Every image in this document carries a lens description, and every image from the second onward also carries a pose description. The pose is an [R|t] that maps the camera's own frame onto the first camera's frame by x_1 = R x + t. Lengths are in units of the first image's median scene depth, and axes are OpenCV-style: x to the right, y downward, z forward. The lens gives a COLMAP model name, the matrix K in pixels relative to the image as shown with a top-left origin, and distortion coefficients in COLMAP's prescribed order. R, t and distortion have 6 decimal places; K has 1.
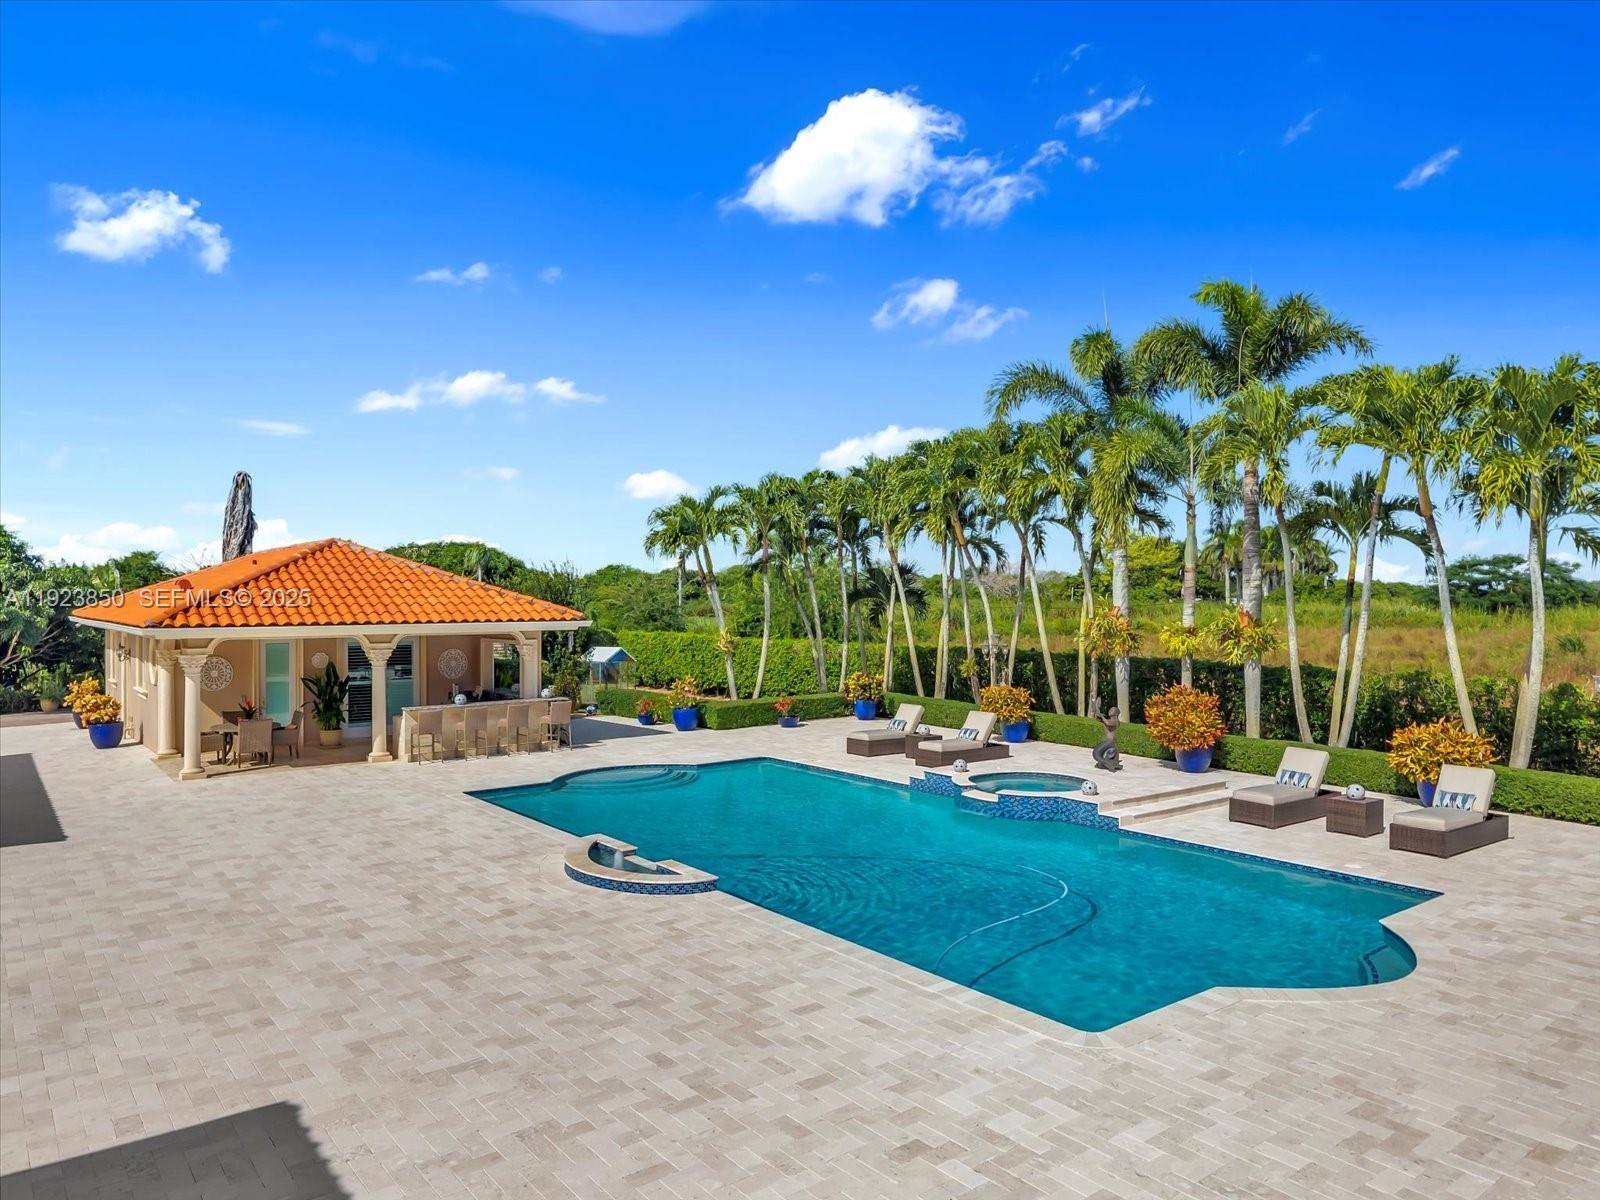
lens RADIAL K [[1068.0, 0, 803.9], [0, 1068.0, 604.0], [0, 0, 1]] dist [0.006483, -0.013160]
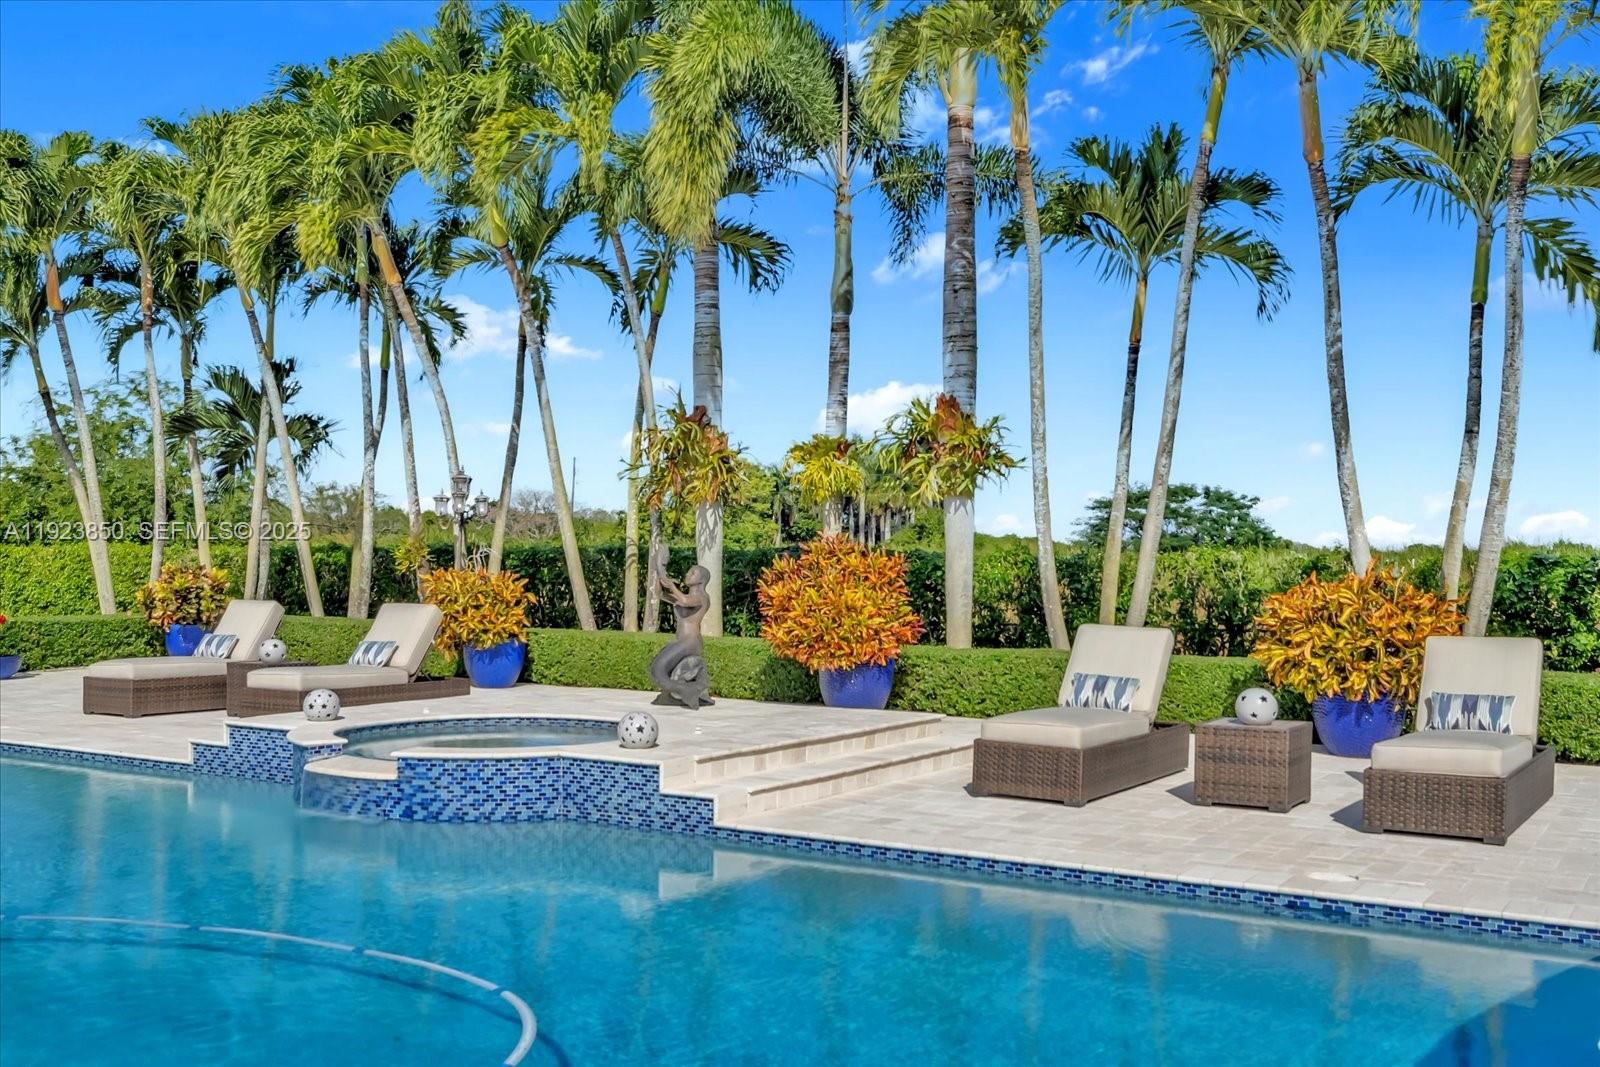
lens RADIAL K [[1573.7, 0, 794.7], [0, 1573.7, 533.8], [0, 0, 1]] dist [0.009690, 0.000000]
pose [[0.938566, 0.008462, 0.344996, 0.096169], [-0.003011, 0.999862, -0.016331, 0.085929], [-0.345086, 0.014289, 0.938462, 0.348884]]
